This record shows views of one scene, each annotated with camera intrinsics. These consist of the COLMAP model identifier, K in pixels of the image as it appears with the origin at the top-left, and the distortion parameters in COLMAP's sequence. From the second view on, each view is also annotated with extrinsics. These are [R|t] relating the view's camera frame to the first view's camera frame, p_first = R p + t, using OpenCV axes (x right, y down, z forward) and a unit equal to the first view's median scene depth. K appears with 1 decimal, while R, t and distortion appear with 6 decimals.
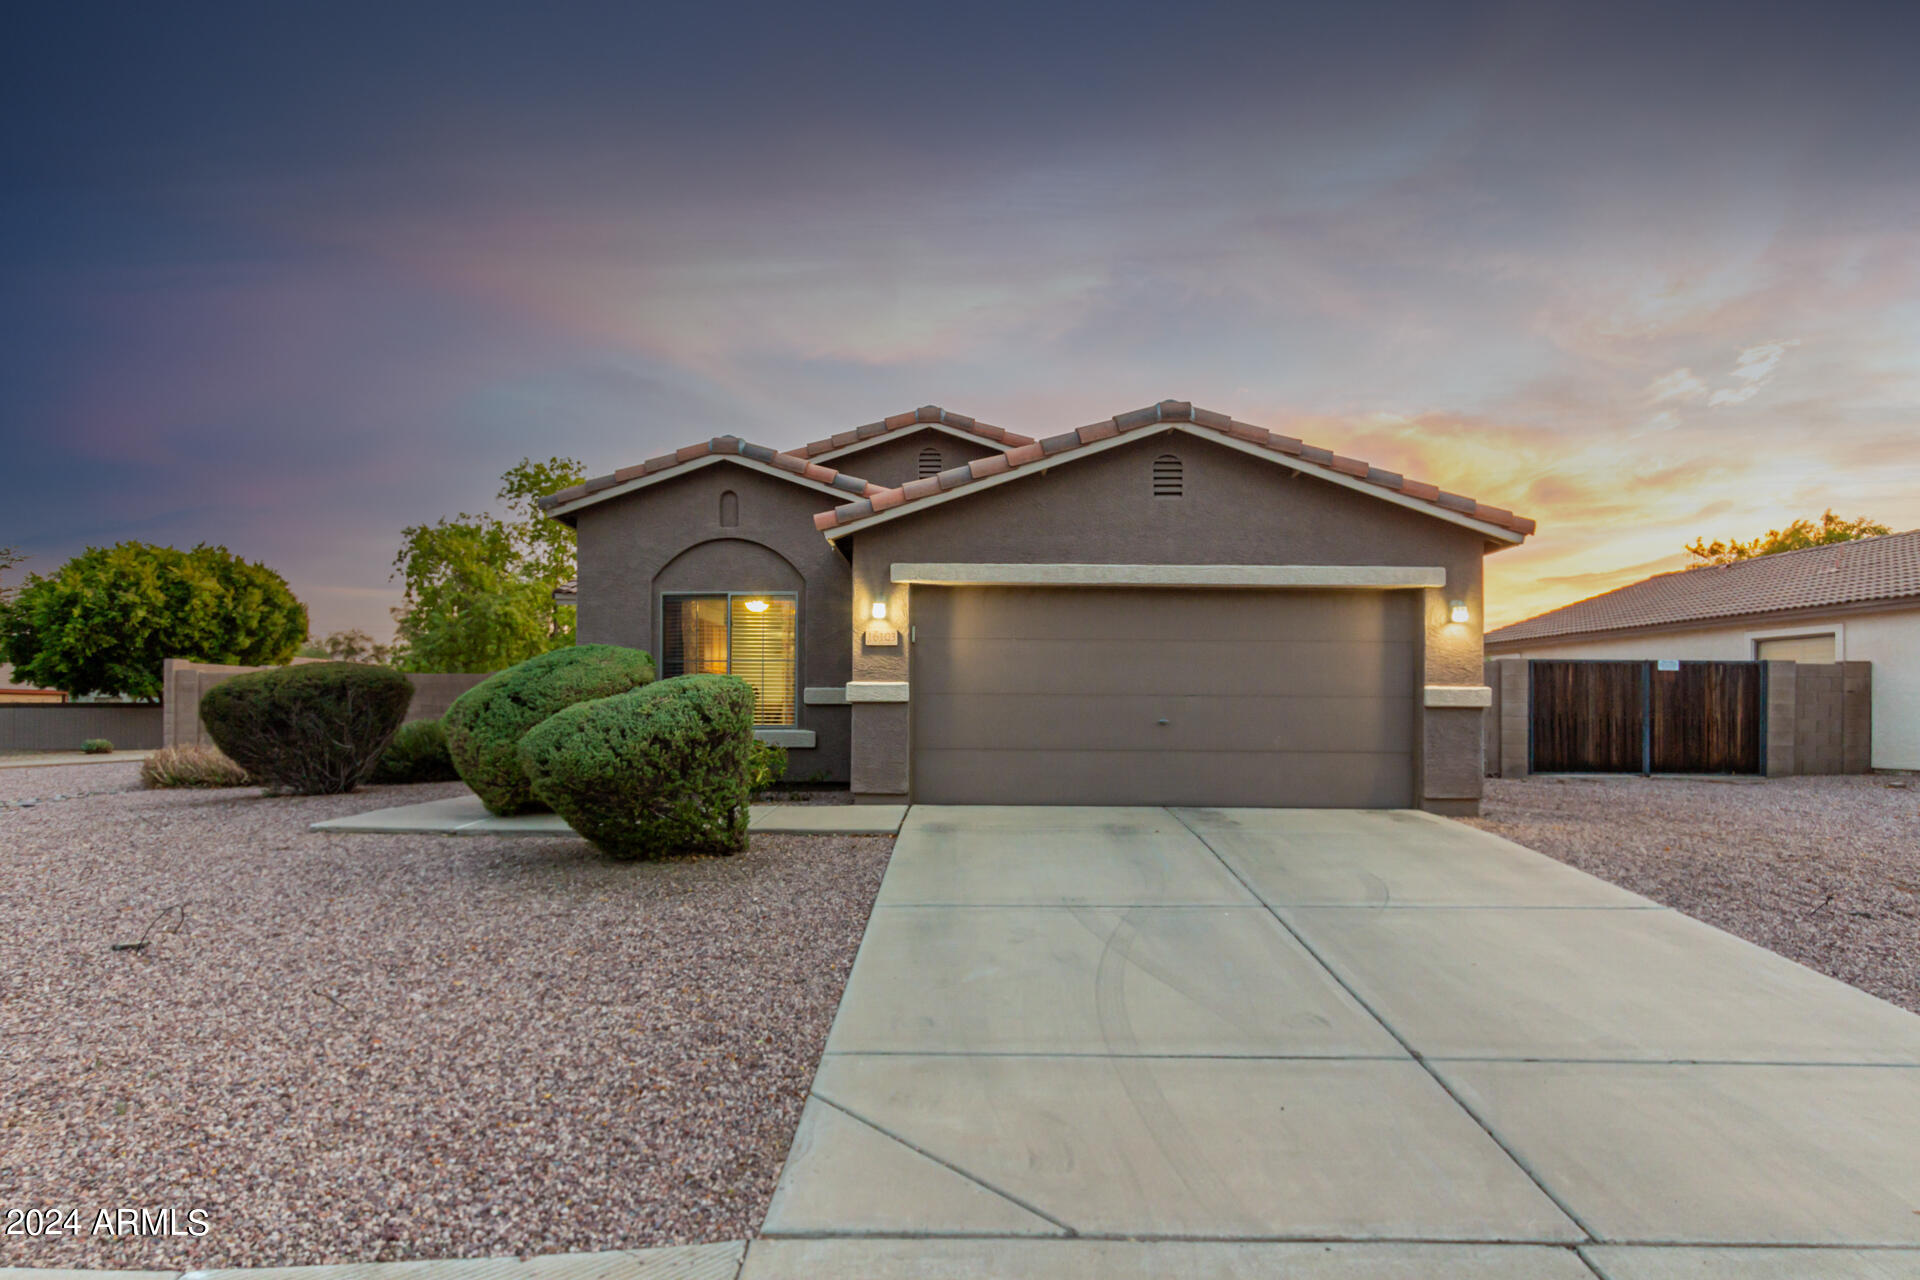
lens RADIAL K [[1023.2, 0, 961.1], [0, 1023.2, 705.1], [0, 0, 1]] dist [0.005977, 0.000096]
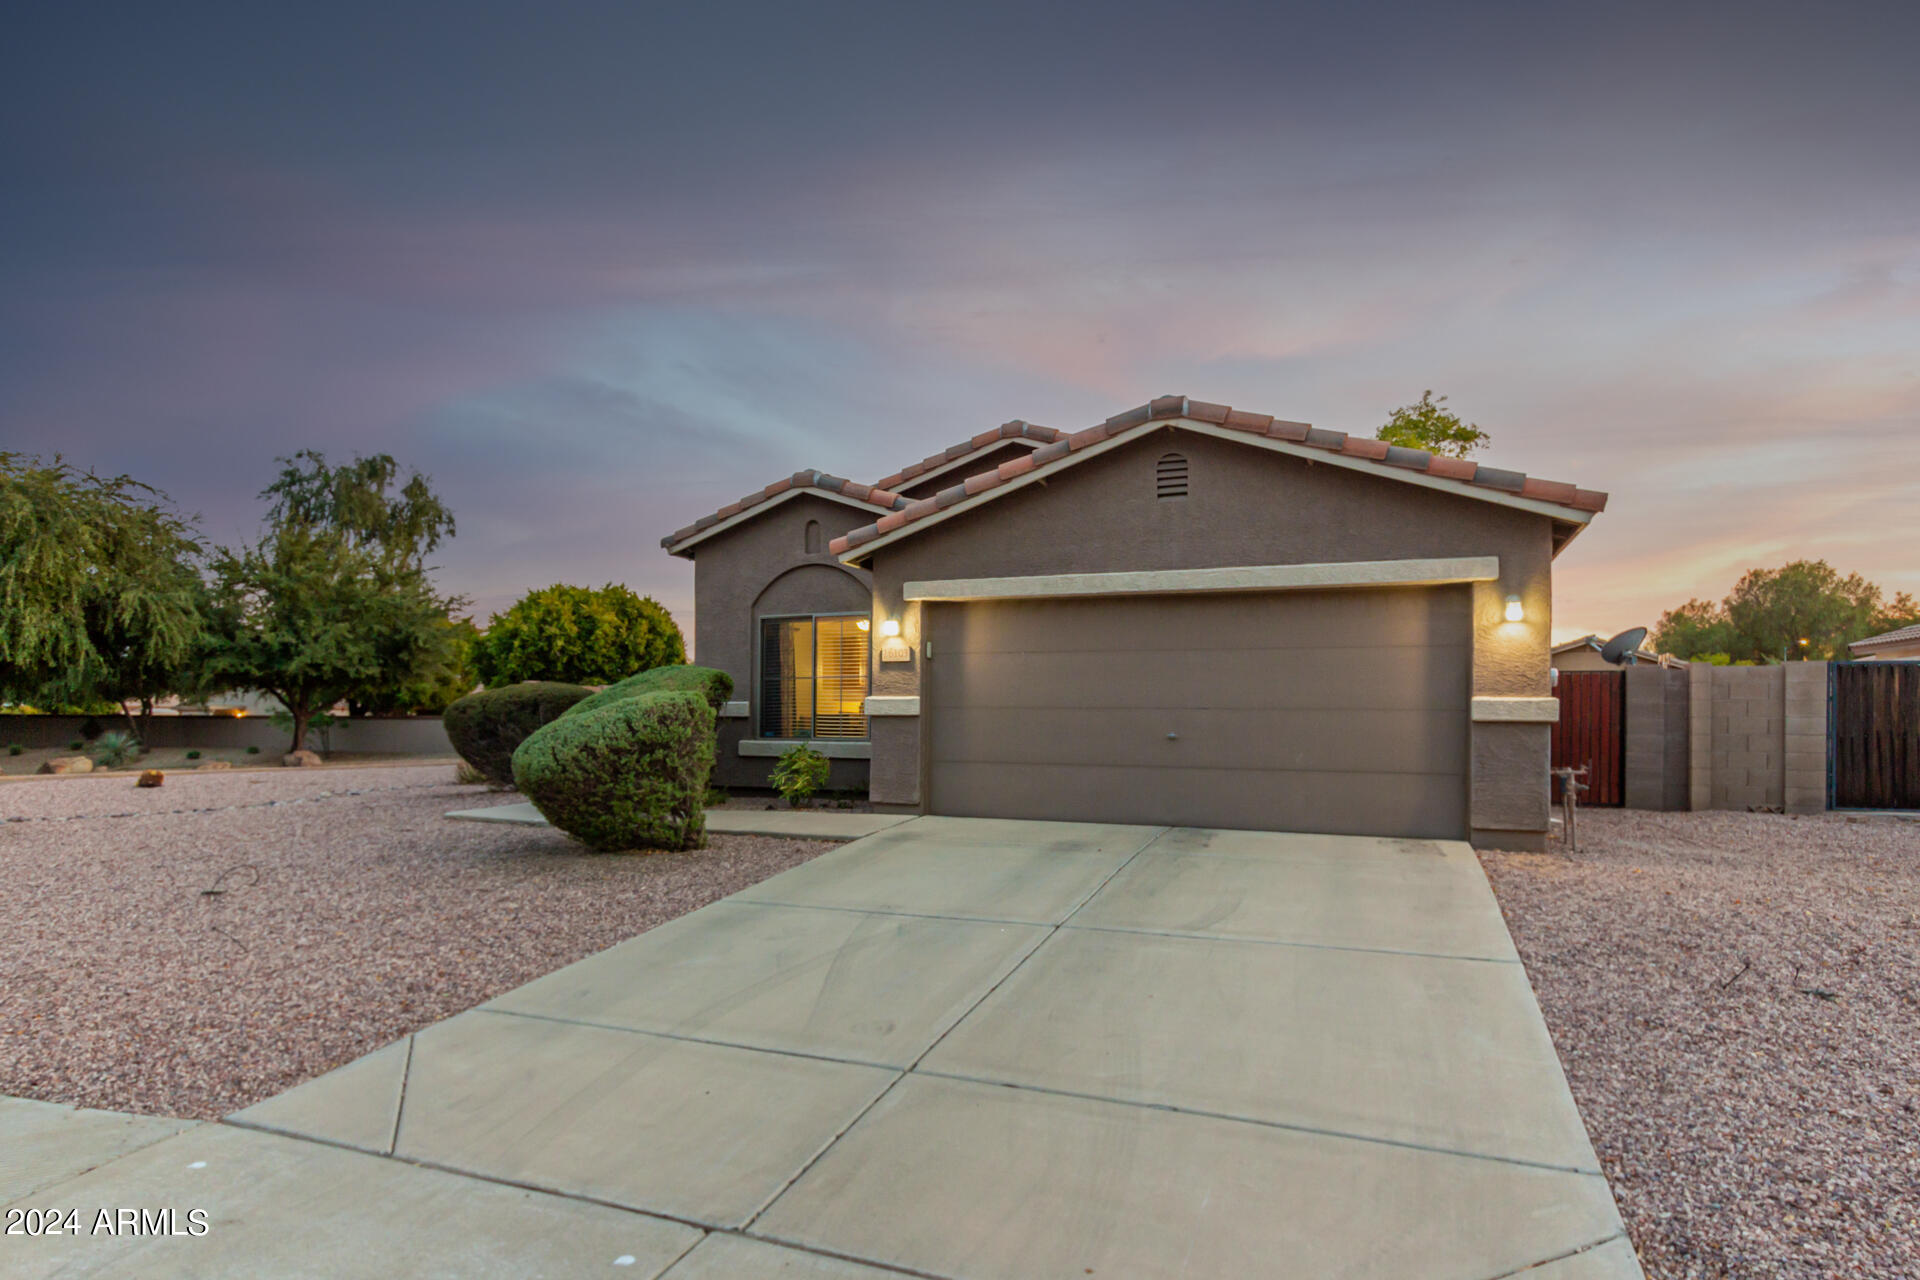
lens RADIAL K [[1049.9, 0, 958.4], [0, 1049.9, 720.2], [0, 0, 1]] dist [0.006533, -0.001621]
pose [[0.931933, 0.001641, -0.362627, 0.369802], [-0.001196, 0.999998, 0.001453, 0.000172], [0.362629, -0.000920, 0.931933, 0.025944]]
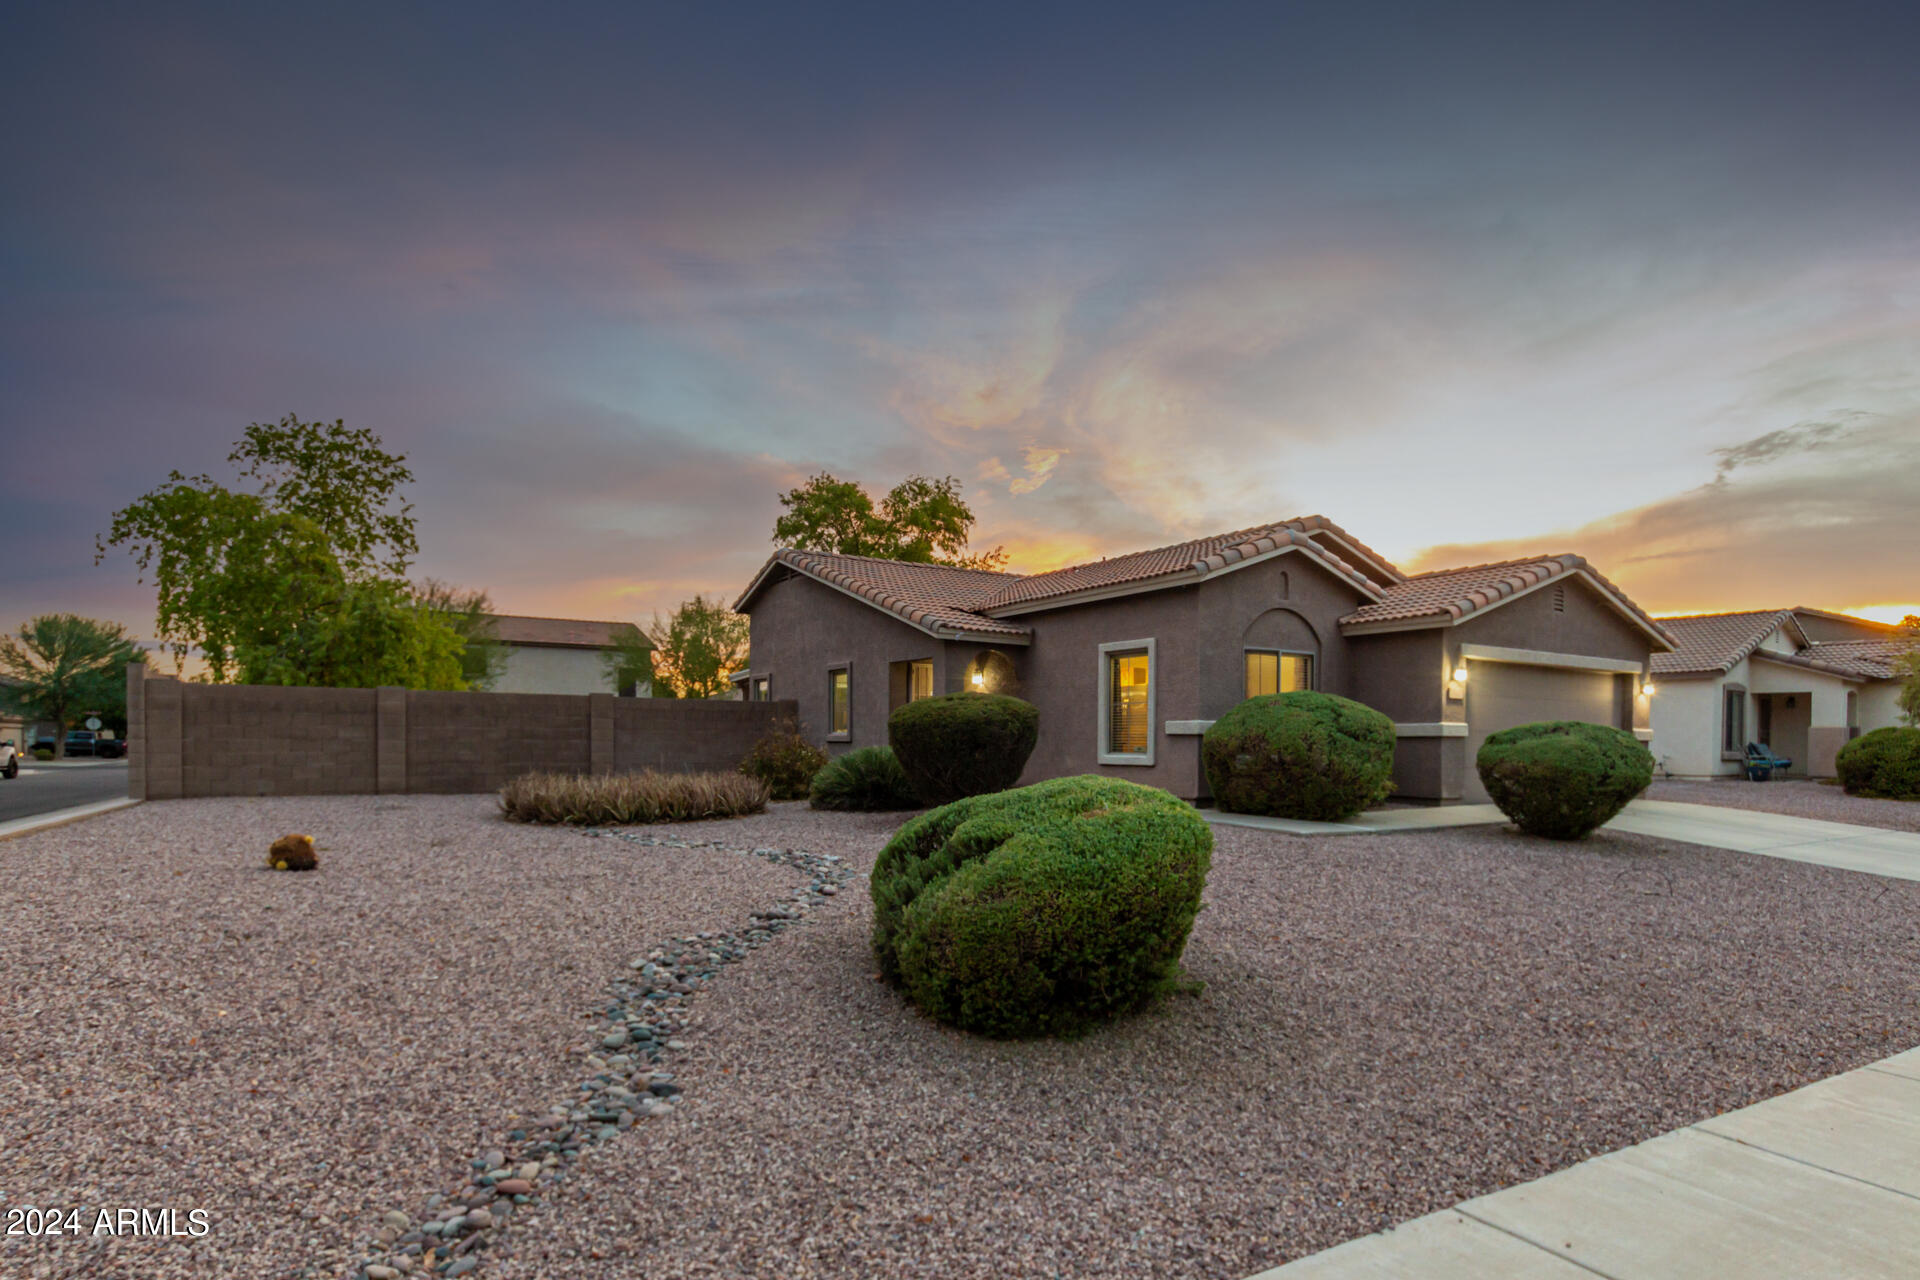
lens RADIAL K [[1002.3, 0, 961.3], [0, 1002.3, 741.6], [0, 0, 1]] dist [0.002928, 0.000293]
pose [[0.834825, -0.001441, 0.550513, -1.473651], [-0.008032, 0.999858, 0.014798, -0.010753], [-0.550457, -0.016775, 0.834695, 0.181064]]
